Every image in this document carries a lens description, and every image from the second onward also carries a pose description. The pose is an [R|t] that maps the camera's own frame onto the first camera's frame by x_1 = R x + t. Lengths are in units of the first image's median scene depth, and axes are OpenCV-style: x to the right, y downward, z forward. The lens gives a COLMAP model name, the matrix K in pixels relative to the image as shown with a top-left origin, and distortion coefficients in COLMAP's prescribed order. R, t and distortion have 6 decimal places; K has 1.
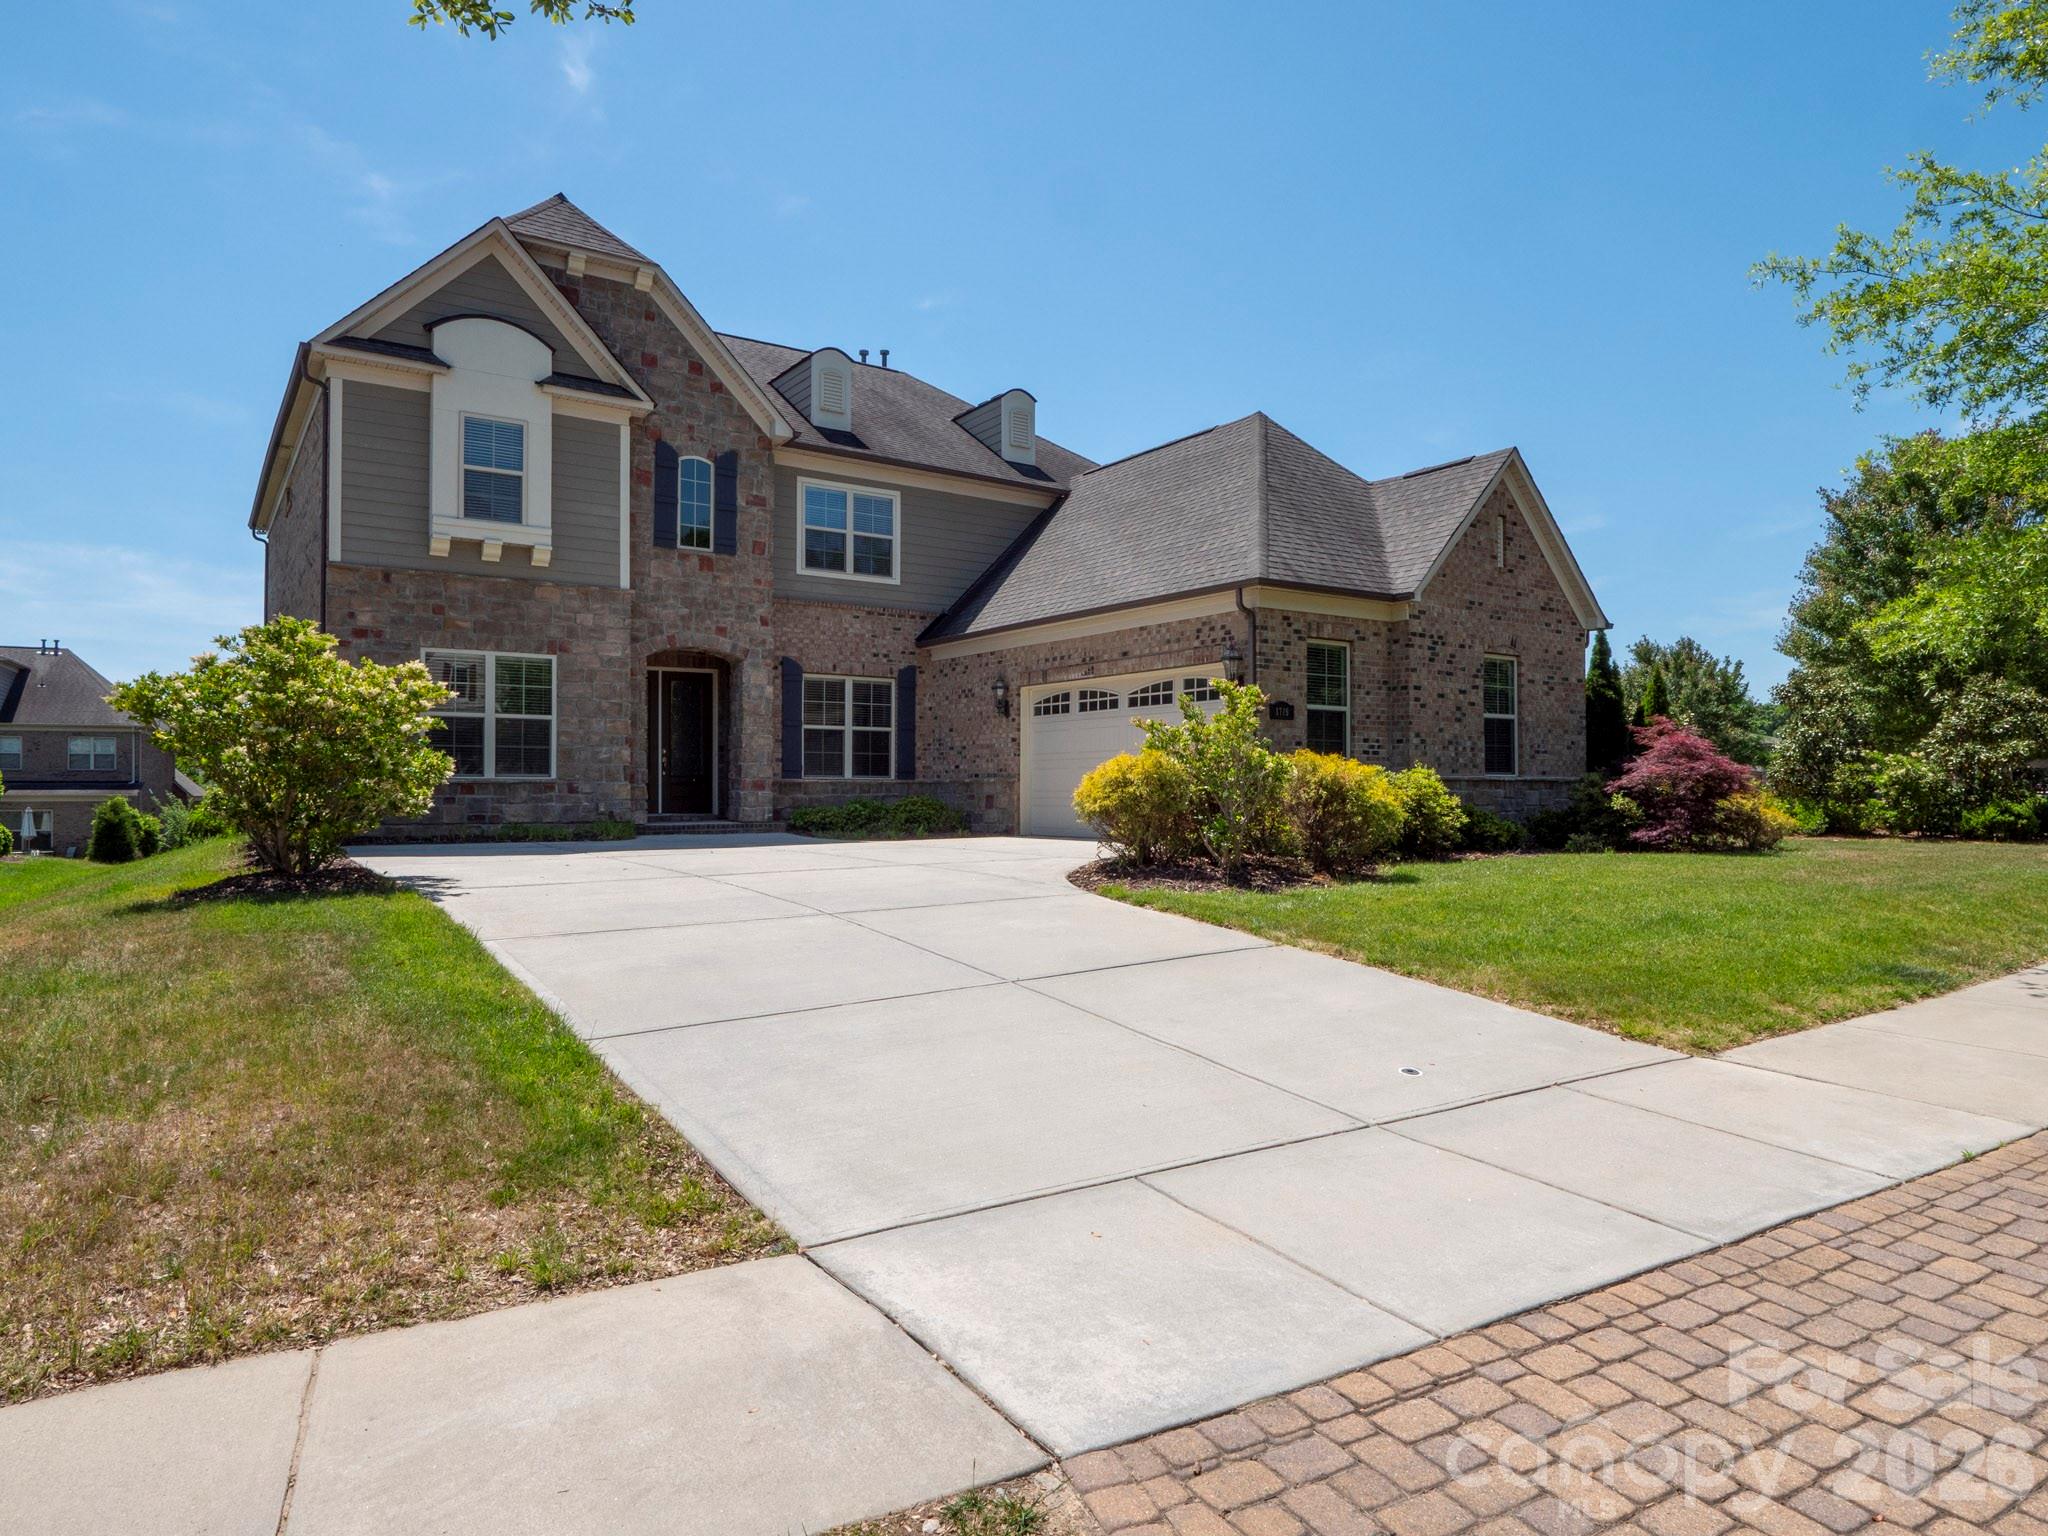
lens RADIAL K [[1237.7, 0, 1026.2], [0, 1237.7, 777.0], [0, 0, 1]] dist [-0.029388, 0.012595]
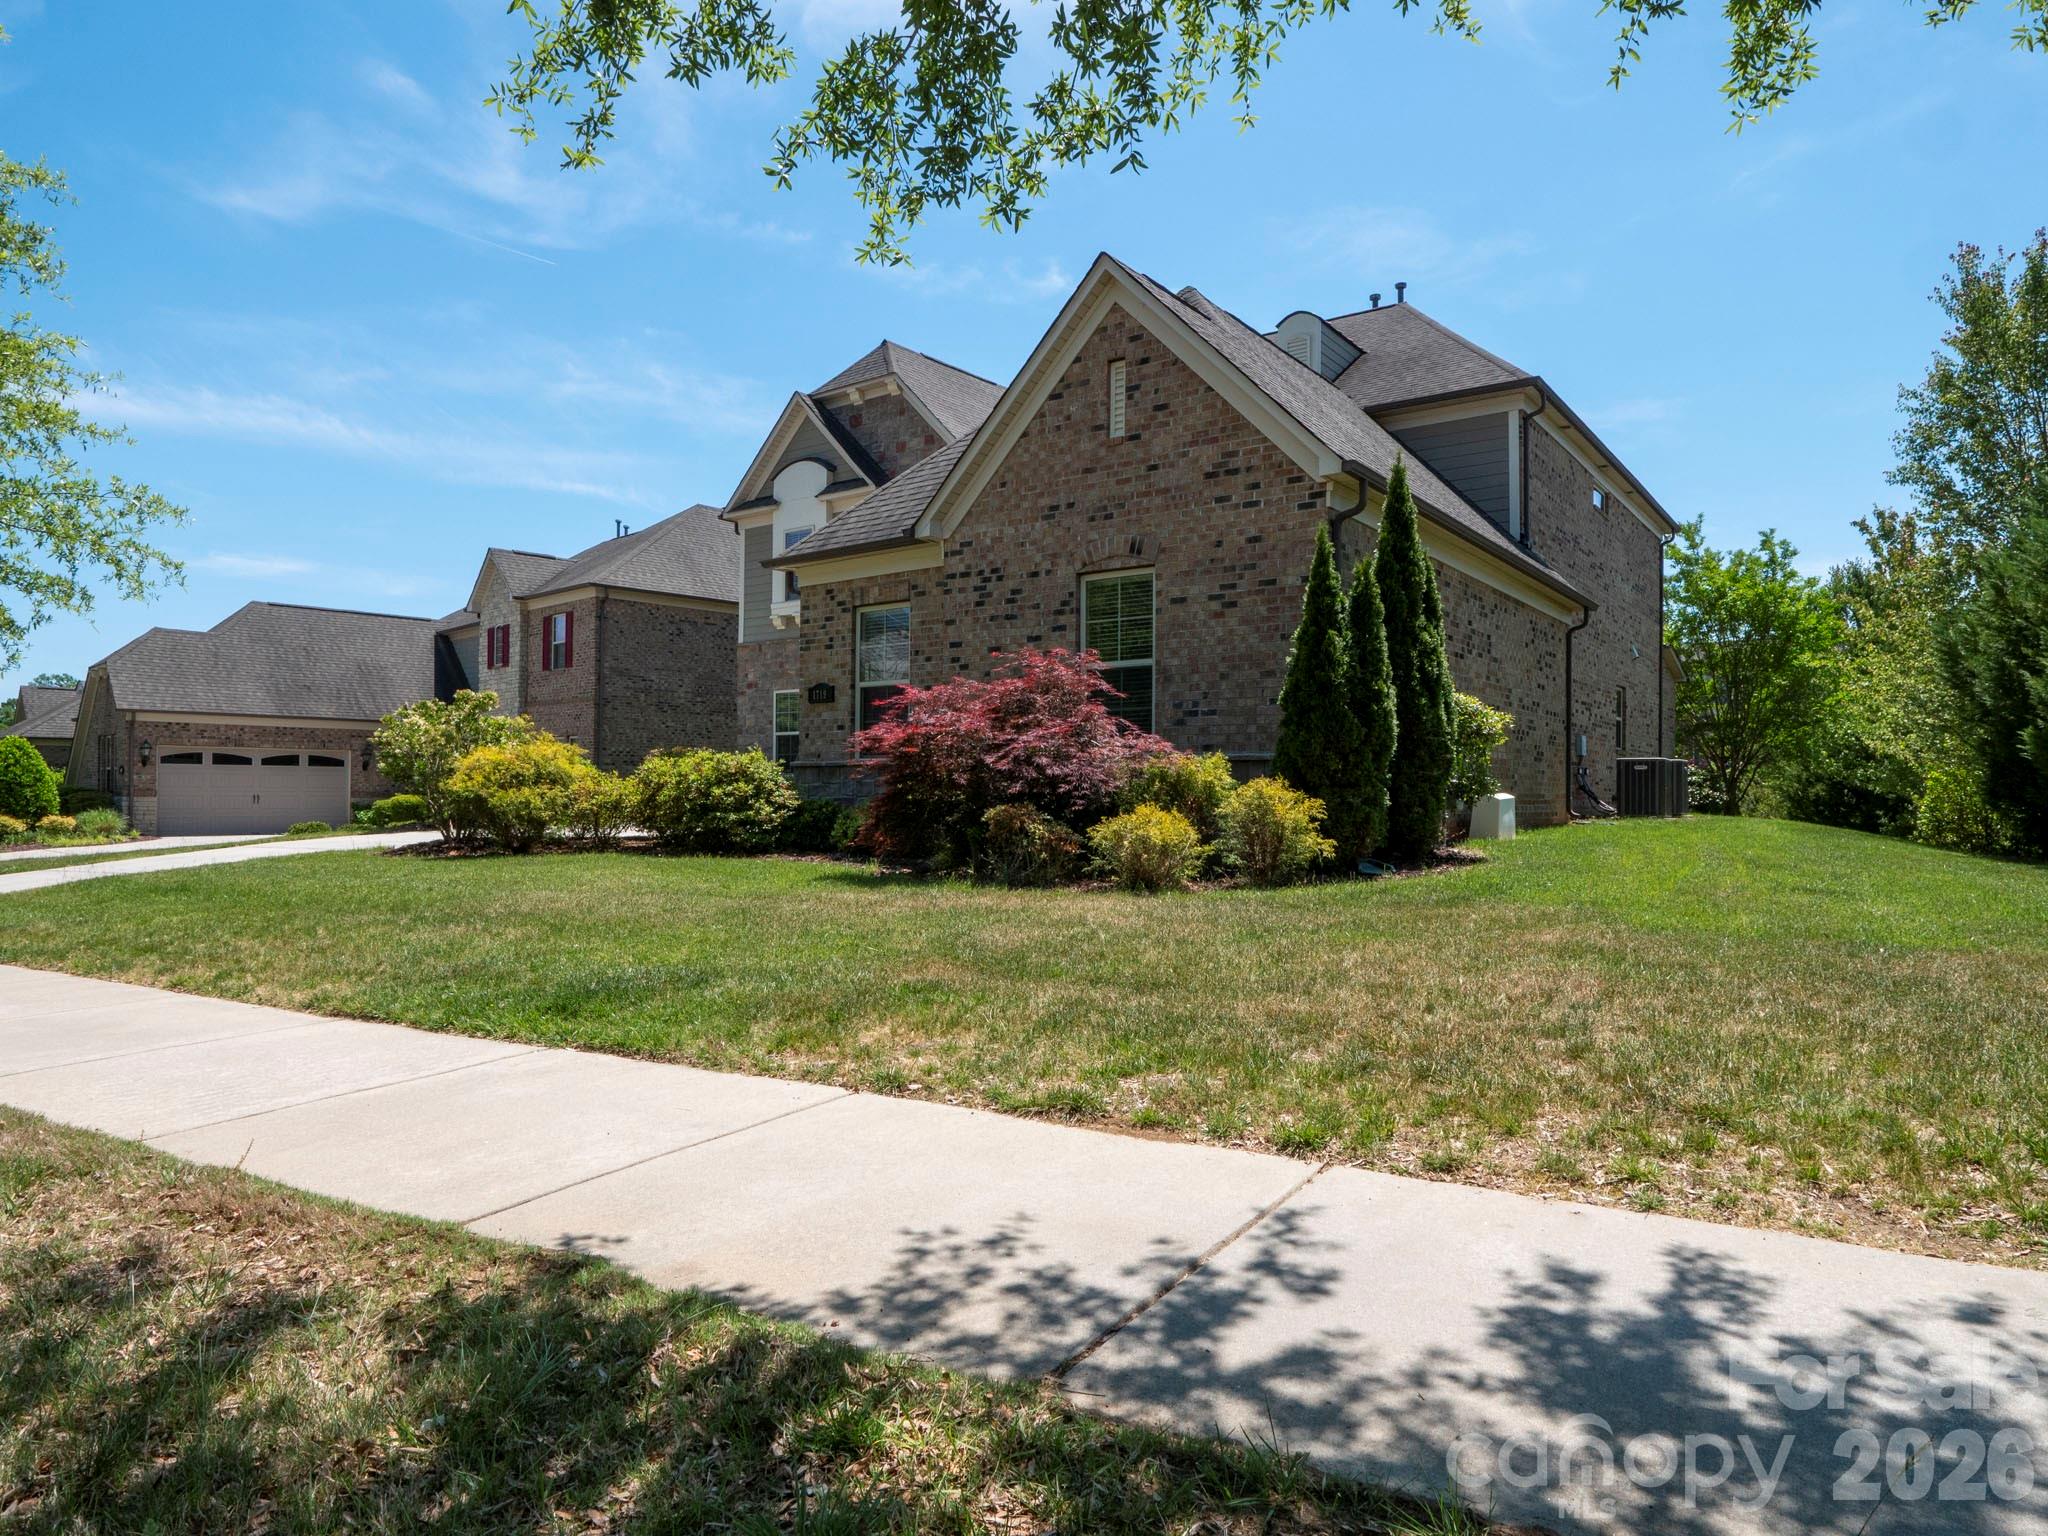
lens RADIAL K [[1237.7, 0, 1034.8], [0, 1237.7, 771.3], [0, 0, 1]] dist [-0.029388, 0.012595]
pose [[0.333932, -0.014845, -0.942480, 1.049772], [0.009432, 0.999879, -0.012408, 0.016315], [0.942550, -0.004746, 0.334031, 0.783533]]
